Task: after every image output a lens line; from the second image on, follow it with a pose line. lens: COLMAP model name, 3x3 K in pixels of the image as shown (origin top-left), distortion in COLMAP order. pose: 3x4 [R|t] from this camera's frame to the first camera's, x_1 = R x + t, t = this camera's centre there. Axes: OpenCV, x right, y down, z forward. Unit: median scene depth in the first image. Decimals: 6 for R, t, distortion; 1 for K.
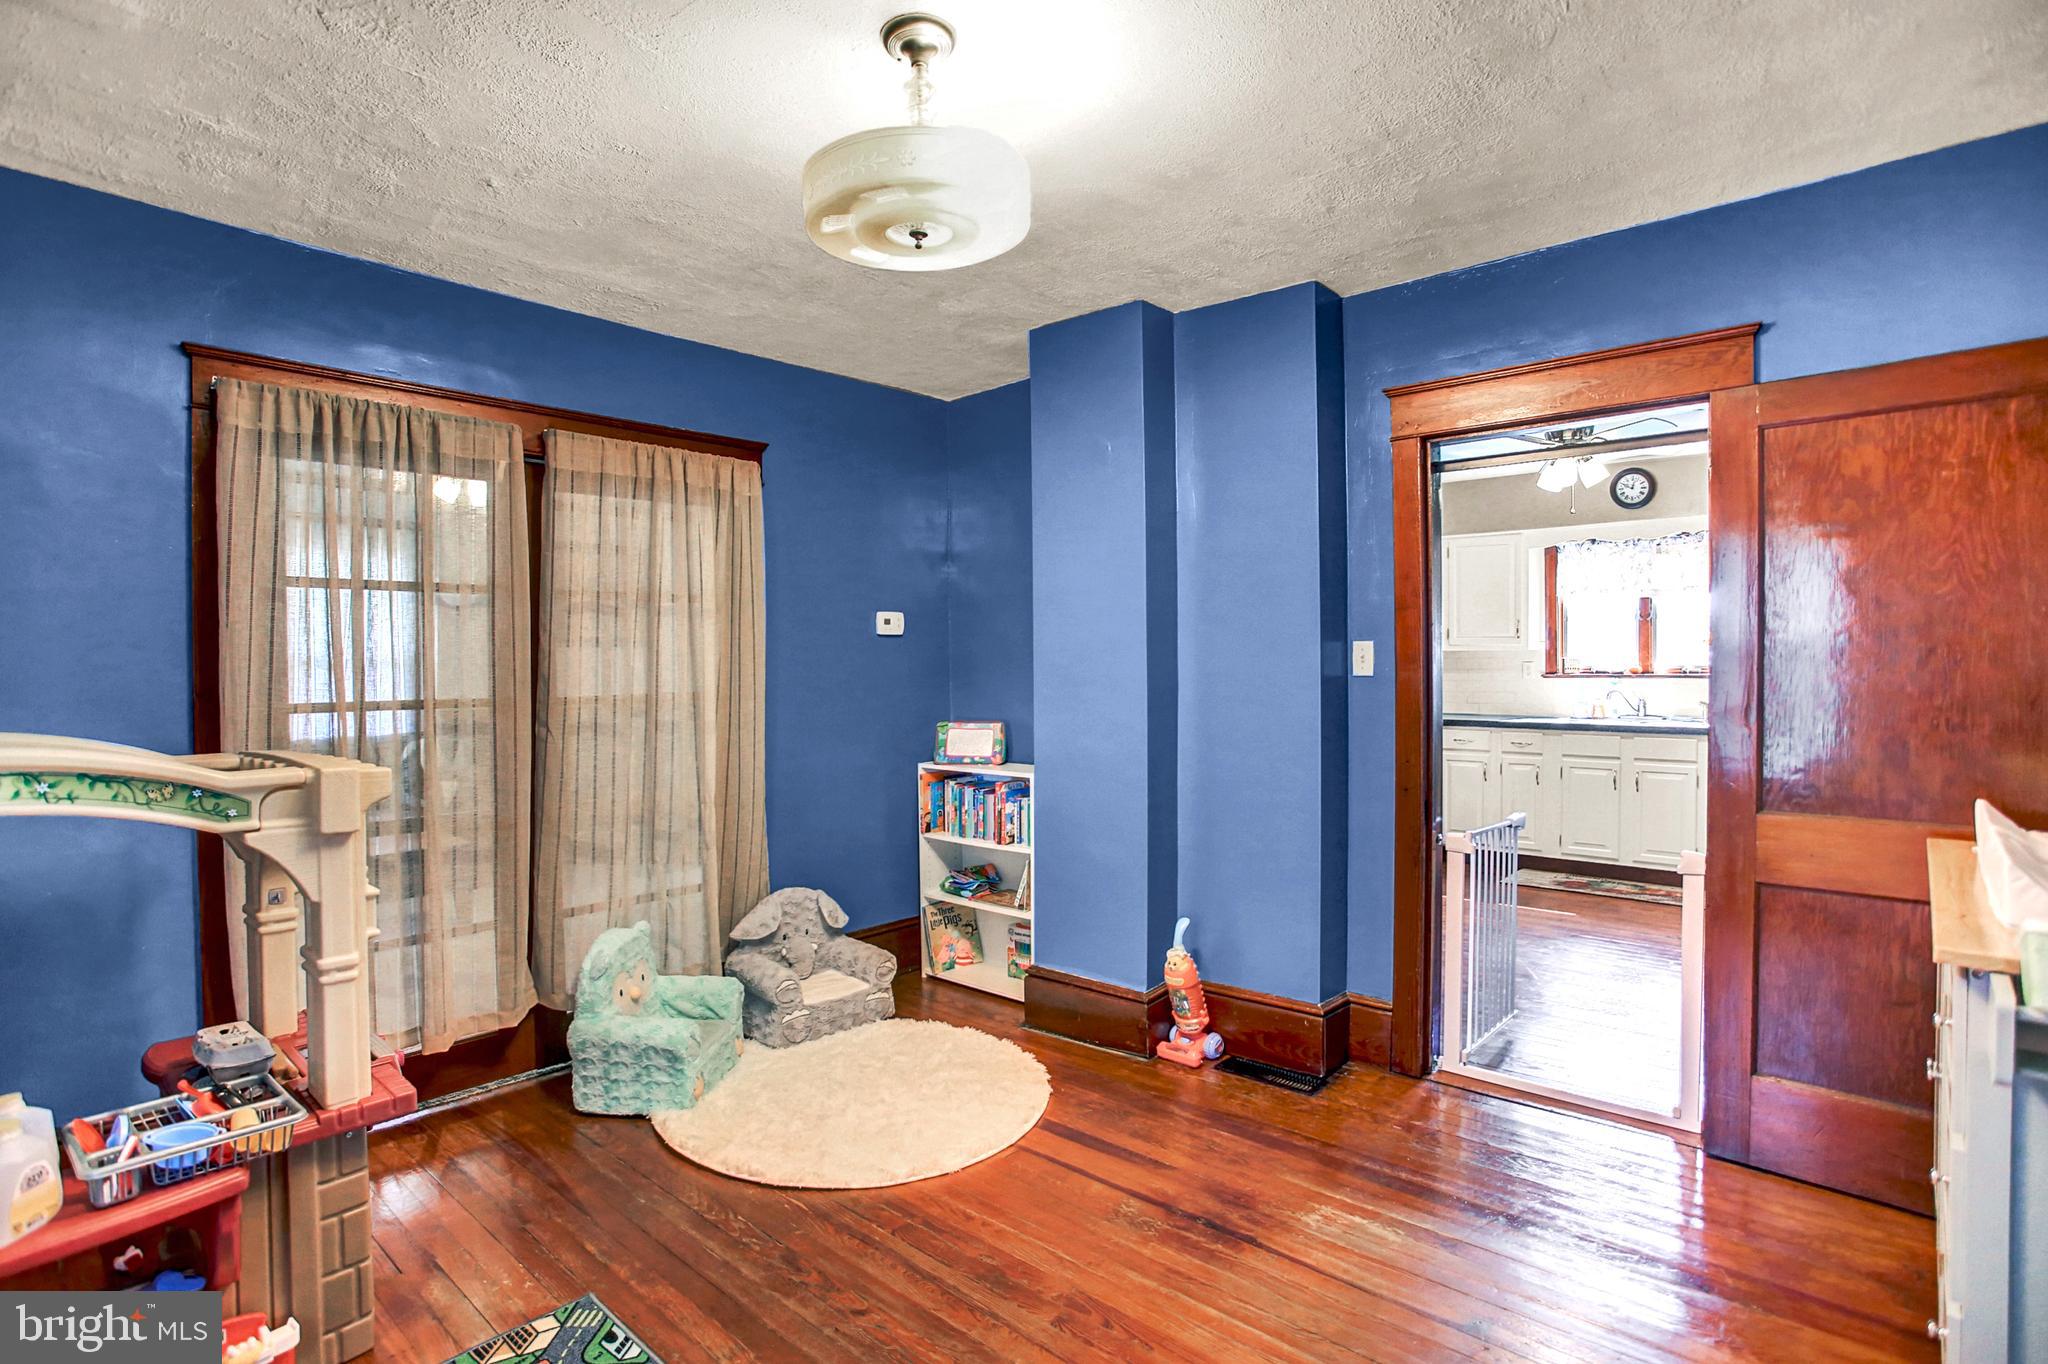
lens RADIAL K [[1024.9, 0, 1024.0], [0, 1024.9, 682.0], [0, 0, 1]] dist [0.000465, 0.000024]
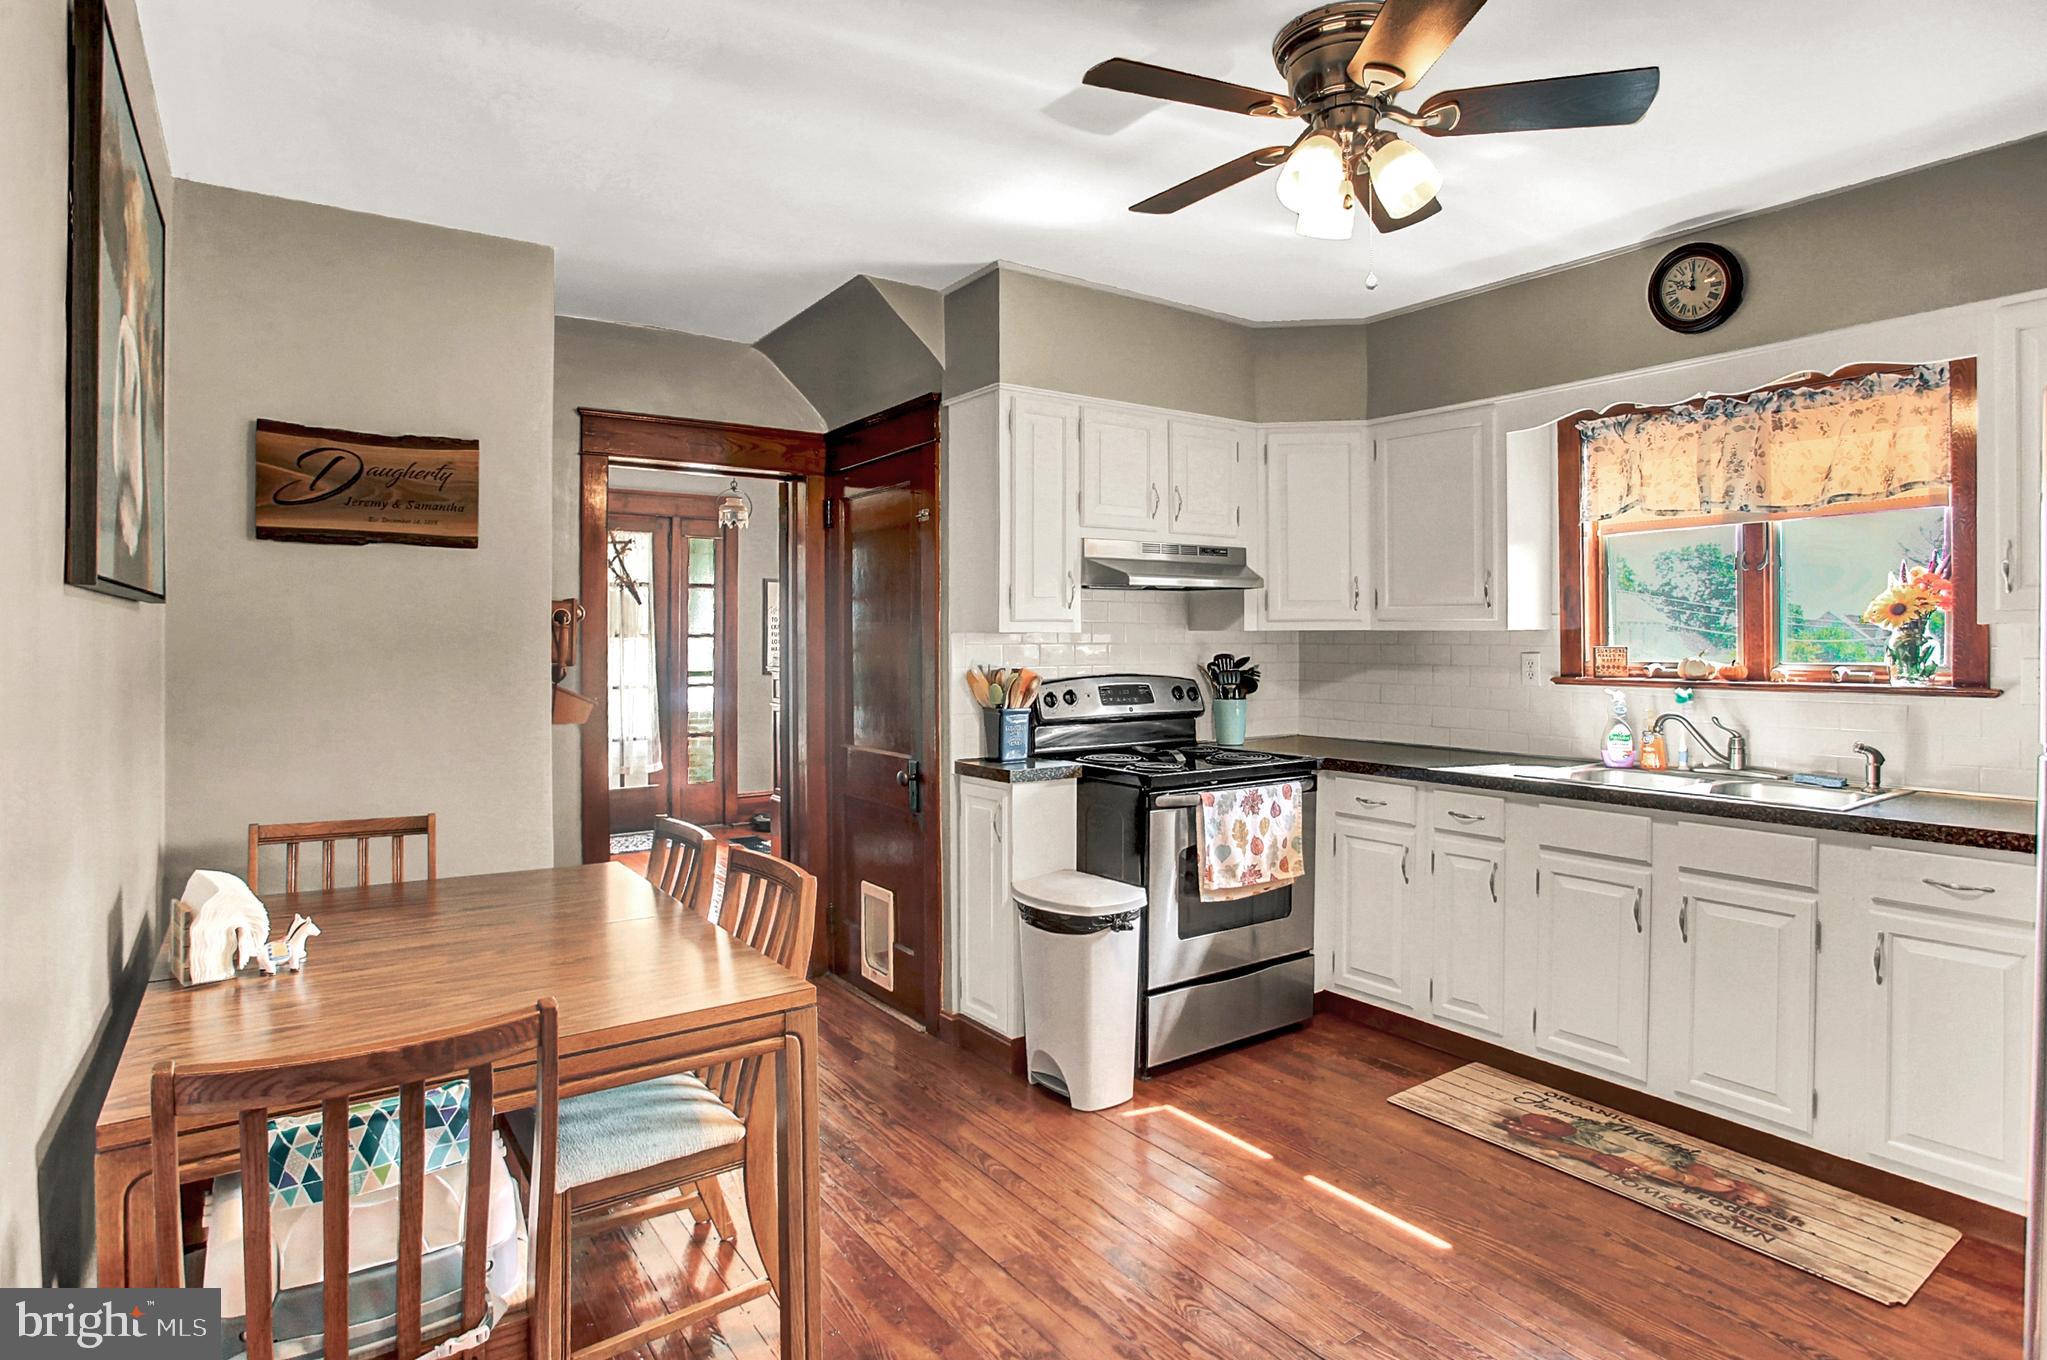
lens RADIAL K [[1080.8, 0, 1025.8], [0, 1080.8, 641.3], [0, 0, 1]] dist [-0.000886, -0.000224]
pose [[0.972082, 0.010360, -0.234414, 0.274743], [-0.014667, 0.999754, -0.016636, -0.009259], [0.234184, 0.019610, 0.971995, 0.297973]]
